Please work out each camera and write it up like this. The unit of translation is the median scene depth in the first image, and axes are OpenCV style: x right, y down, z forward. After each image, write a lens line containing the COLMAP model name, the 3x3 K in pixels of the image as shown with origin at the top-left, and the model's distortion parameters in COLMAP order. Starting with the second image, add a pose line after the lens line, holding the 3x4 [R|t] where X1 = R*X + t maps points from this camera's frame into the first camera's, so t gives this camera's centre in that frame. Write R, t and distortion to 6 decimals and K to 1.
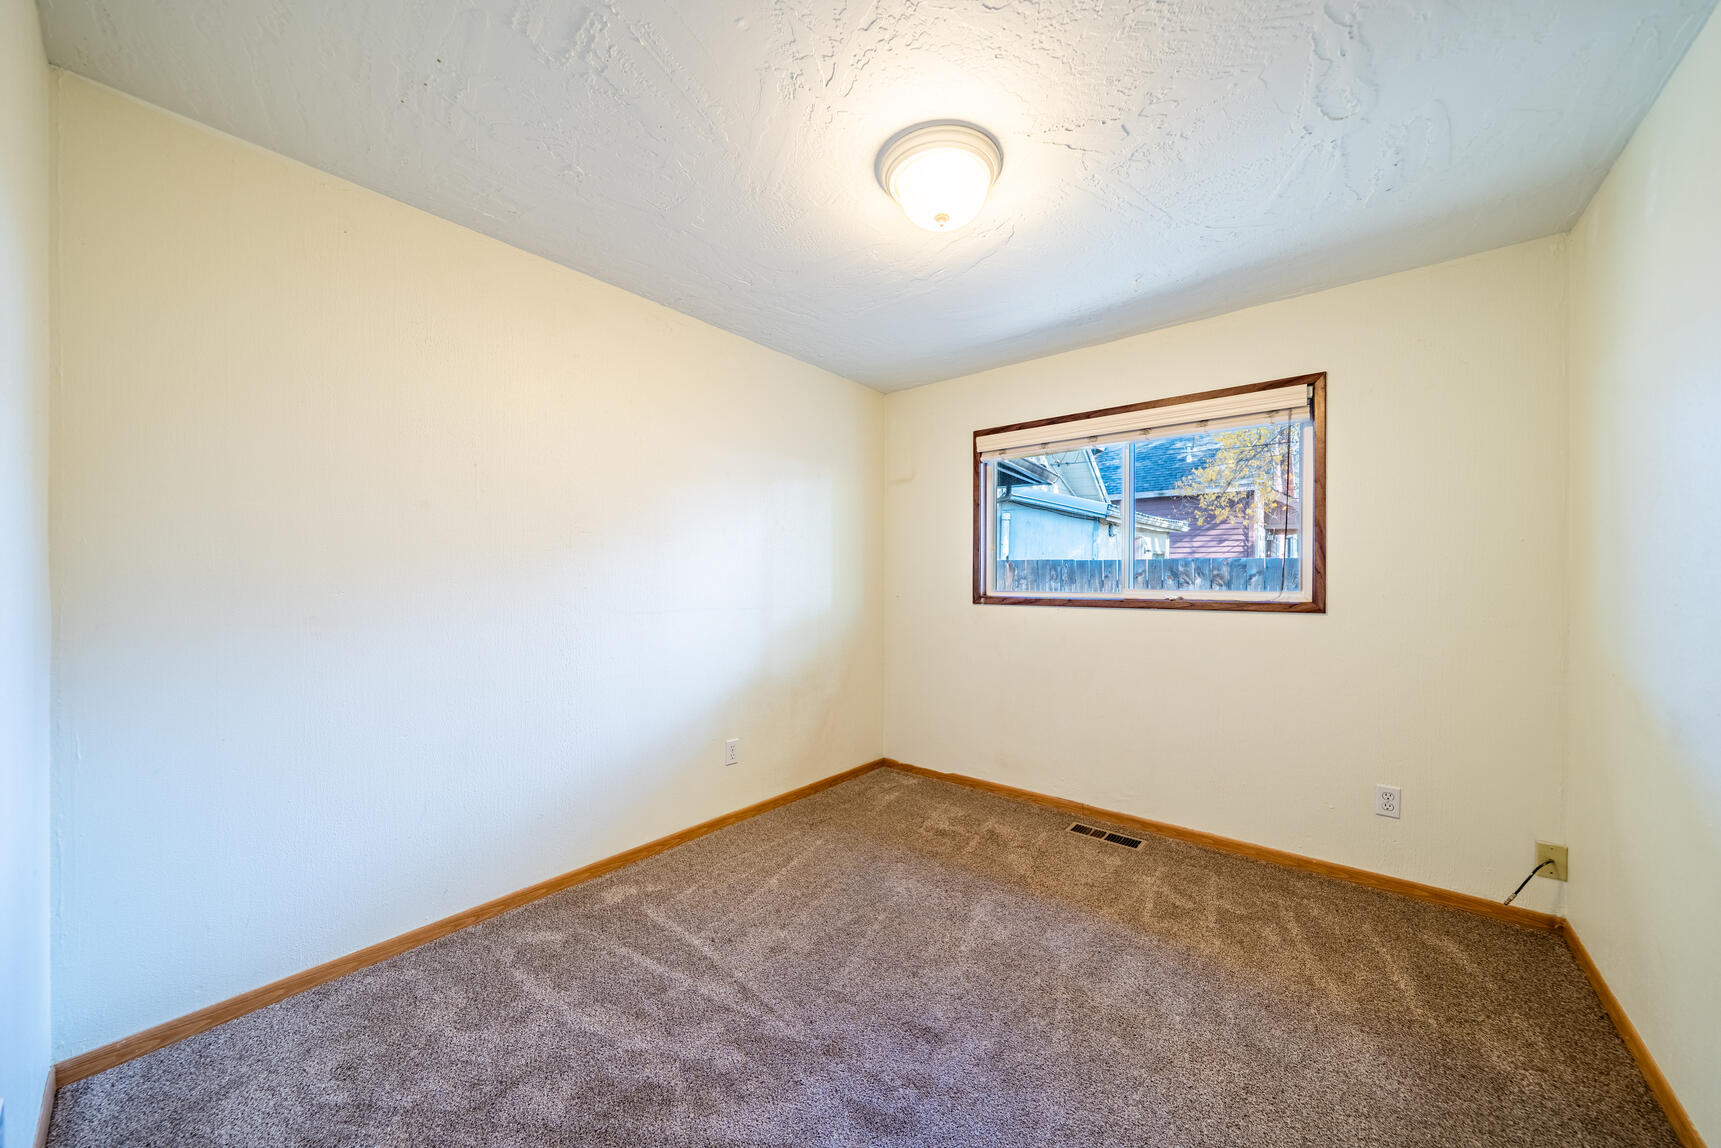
lens RADIAL K [[587.7, 0, 865.7], [0, 587.7, 572.3], [0, 0, 1]] dist [-0.005979, -0.000039]
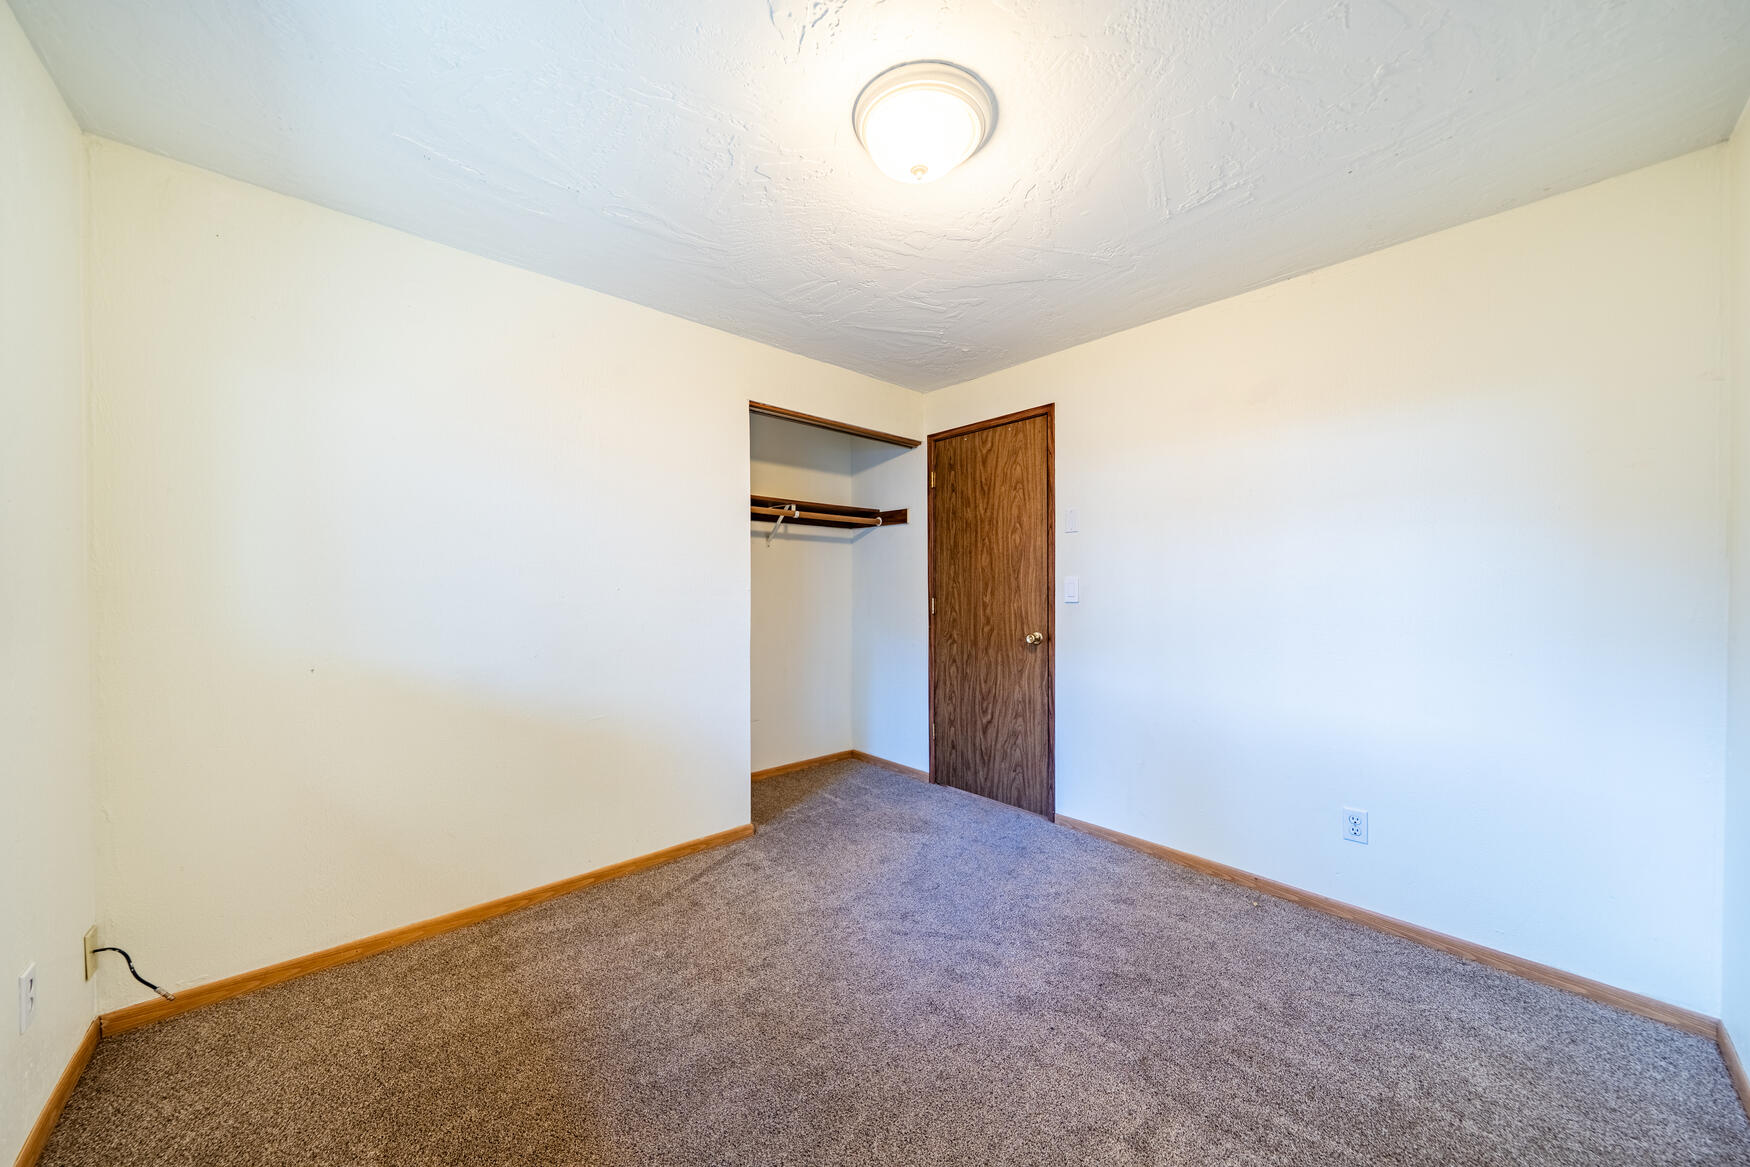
lens RADIAL K [[600.9, 0, 868.7], [0, 600.9, 589.4], [0, 0, 1]] dist [-0.005960, 0.000152]
pose [[-0.982926, -0.003598, 0.183967, 0.024473], [-0.003368, 0.999993, 0.001562, 0.008848], [-0.183971, 0.000916, -0.982931, 1.239124]]
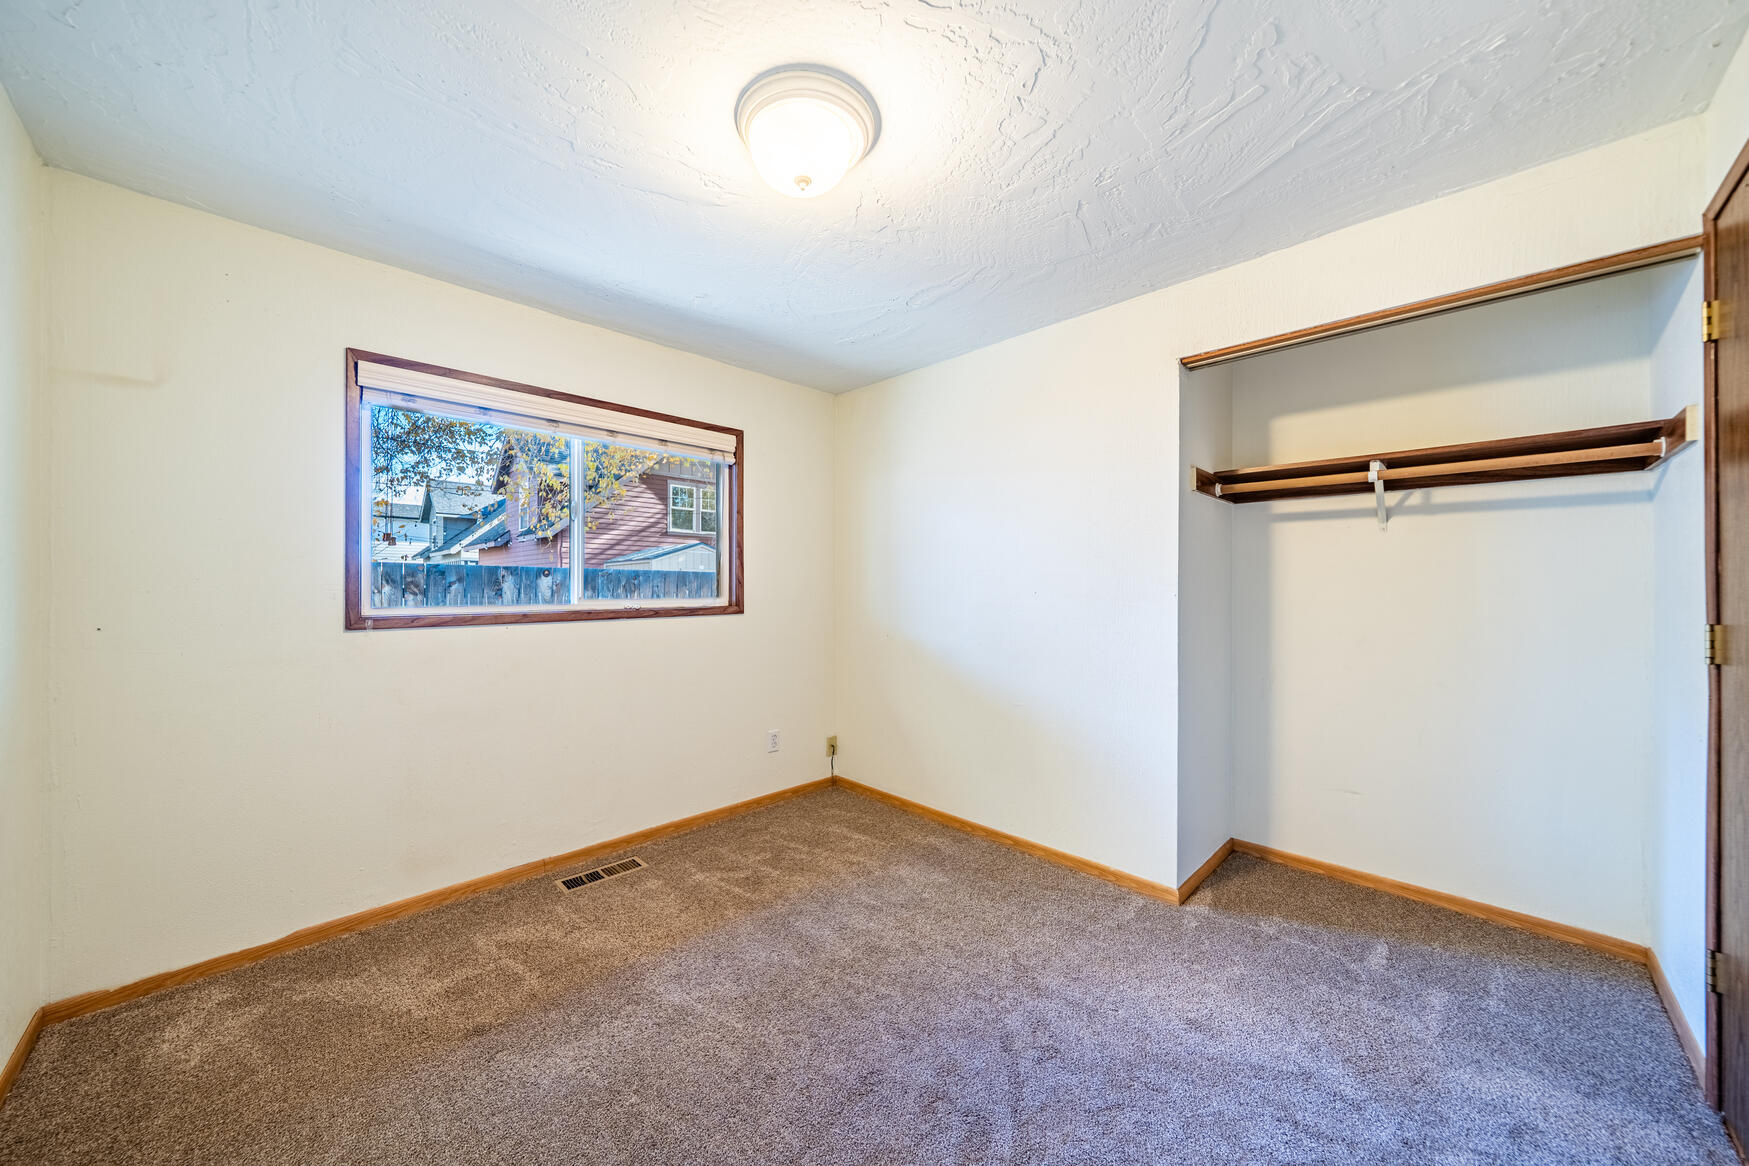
lens RADIAL K [[597.3, 0, 879.8], [0, 597.3, 581.2], [0, 0, 1]] dist [-0.005979, -0.000039]
pose [[0.118216, 0.004352, 0.992978, -0.488130], [-0.009271, 0.999952, -0.003279, -0.001330], [-0.992945, -0.008819, 0.118251, 0.510368]]
